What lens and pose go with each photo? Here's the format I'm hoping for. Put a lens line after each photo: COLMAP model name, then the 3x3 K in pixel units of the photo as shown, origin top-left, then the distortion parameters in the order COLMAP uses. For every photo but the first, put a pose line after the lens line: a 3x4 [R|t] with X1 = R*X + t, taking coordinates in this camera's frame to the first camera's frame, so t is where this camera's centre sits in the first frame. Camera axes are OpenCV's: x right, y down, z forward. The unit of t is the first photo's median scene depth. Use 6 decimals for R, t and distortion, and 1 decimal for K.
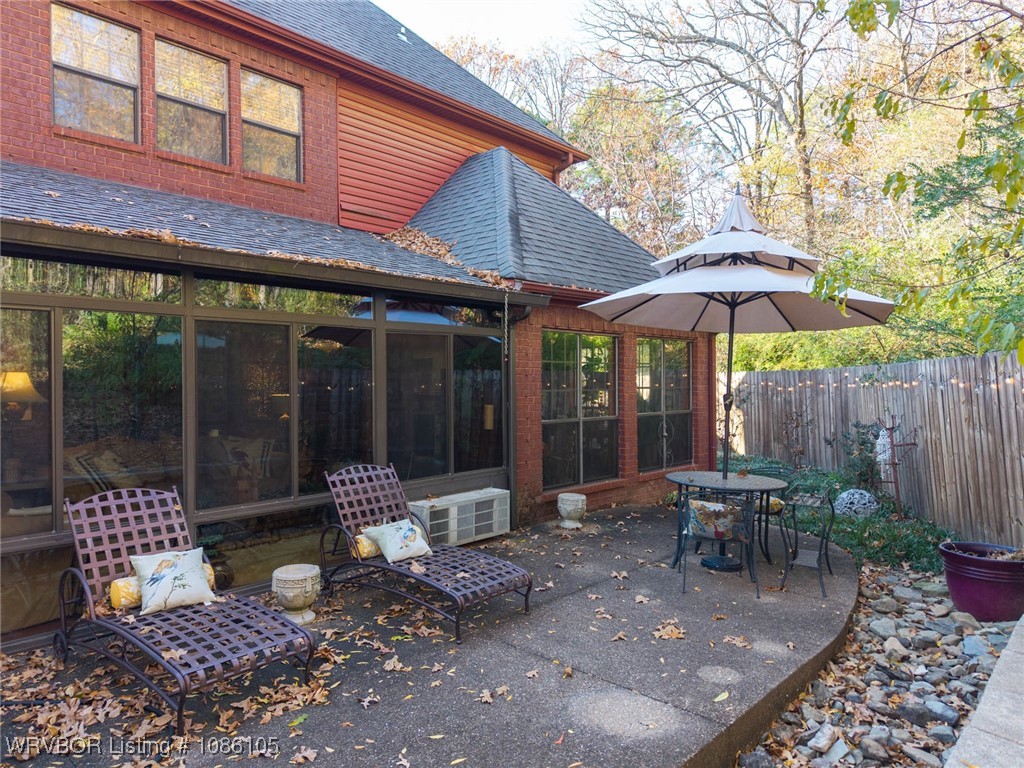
lens RADIAL K [[685.9, 0, 513.9], [0, 685.9, 384.2], [0, 0, 1]] dist [0.023232, -0.017213]
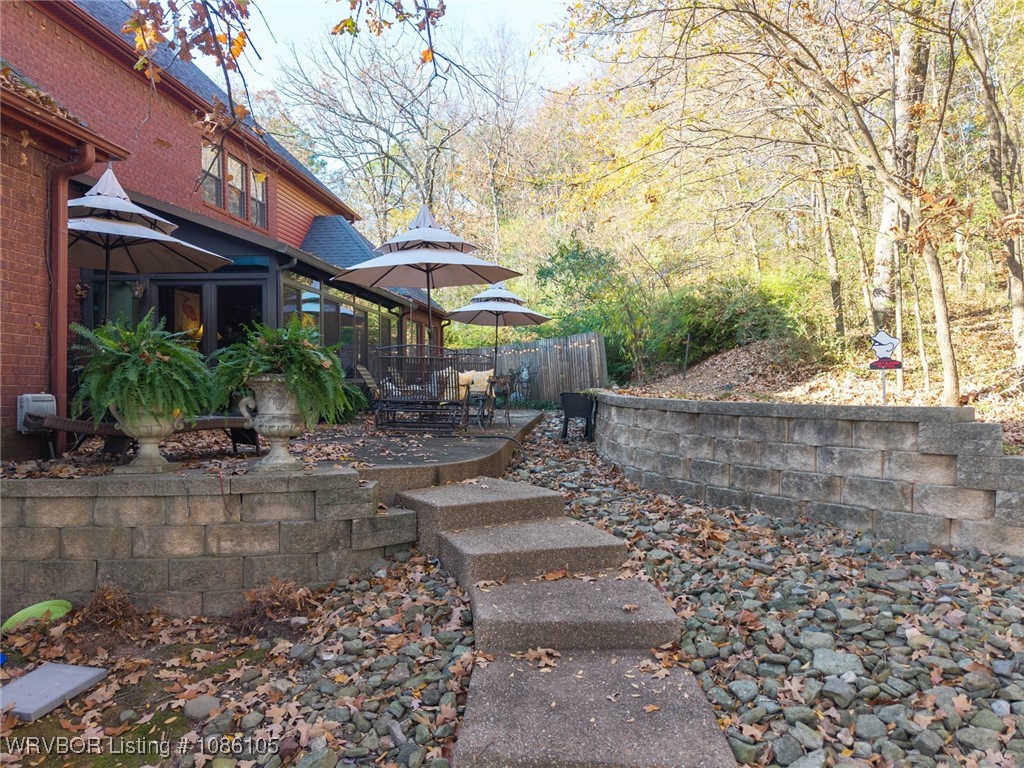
lens RADIAL K [[685.9, 0, 518.4], [0, 685.9, 385.1], [0, 0, 1]] dist [0.023232, -0.017213]
pose [[0.799188, 0.002494, 0.601076, -1.157628], [-0.003139, 0.999995, 0.000024, 0.153048], [-0.601073, -0.001906, 0.799192, -1.140740]]
